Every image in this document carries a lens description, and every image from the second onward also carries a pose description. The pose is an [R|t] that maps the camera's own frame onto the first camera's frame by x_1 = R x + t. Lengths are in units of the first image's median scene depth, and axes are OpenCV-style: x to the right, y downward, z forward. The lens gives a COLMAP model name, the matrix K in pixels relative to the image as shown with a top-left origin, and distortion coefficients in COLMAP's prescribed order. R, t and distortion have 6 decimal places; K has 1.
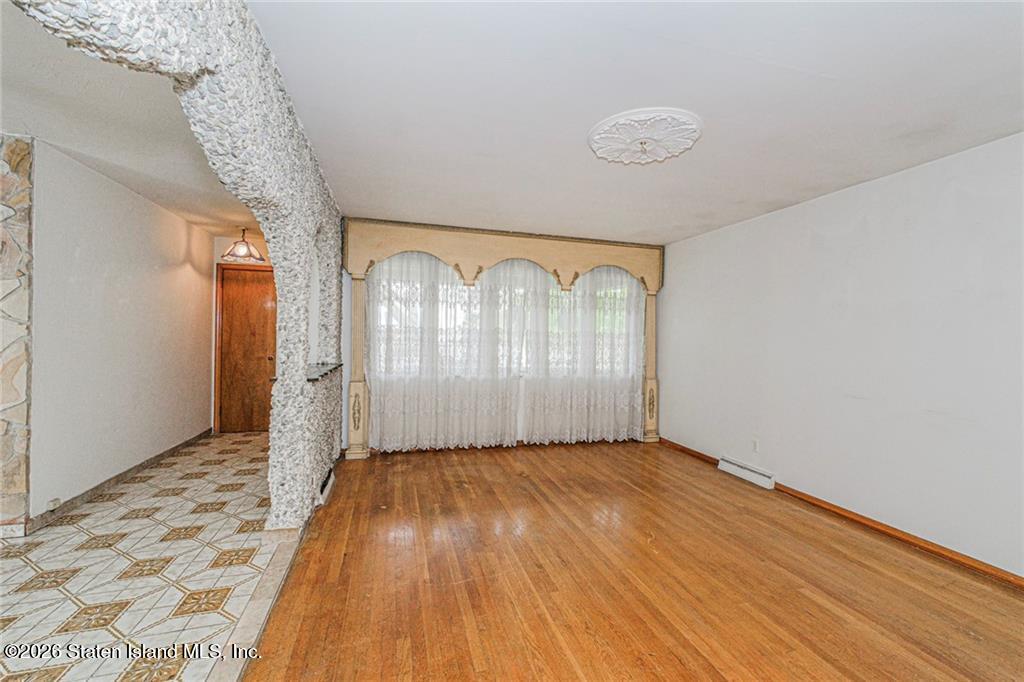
lens RADIAL K [[423.0, 0, 509.3], [0, 423.0, 338.6], [0, 0, 1]] dist [-0.001750, -0.000692]
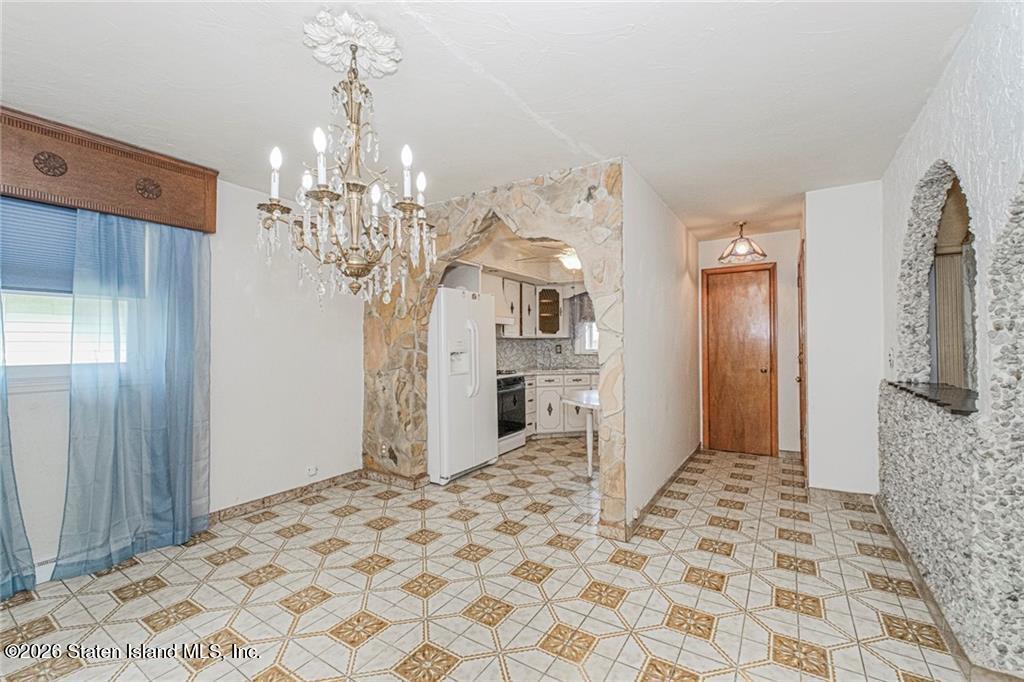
lens RADIAL K [[423.0, 0, 512.4], [0, 423.0, 341.4], [0, 0, 1]] dist [-0.001750, -0.000692]
pose [[0.657363, -0.028801, -0.753023, -0.378967], [0.015767, 0.999576, -0.024466, -0.000538], [0.753409, 0.004210, 0.657539, 0.076439]]
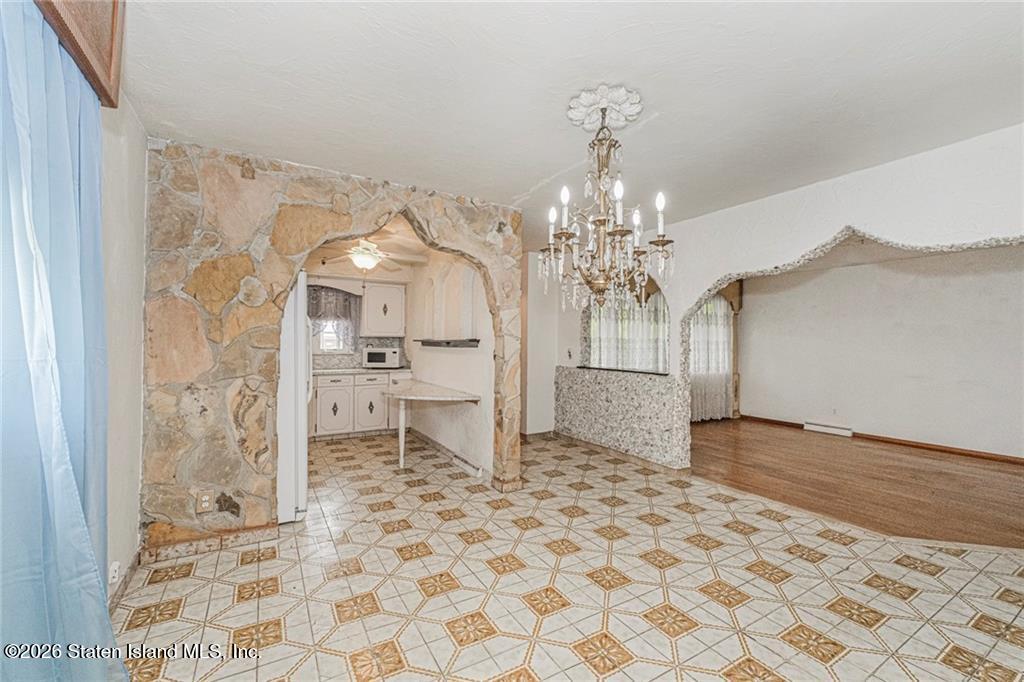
lens RADIAL K [[423.0, 0, 515.0], [0, 423.0, 341.8], [0, 0, 1]] dist [-0.001750, -0.000692]
pose [[0.969423, -0.008878, 0.245234, -1.070169], [0.010176, 0.999940, -0.004024, -0.016599], [-0.245183, 0.006397, 0.969456, -0.269951]]
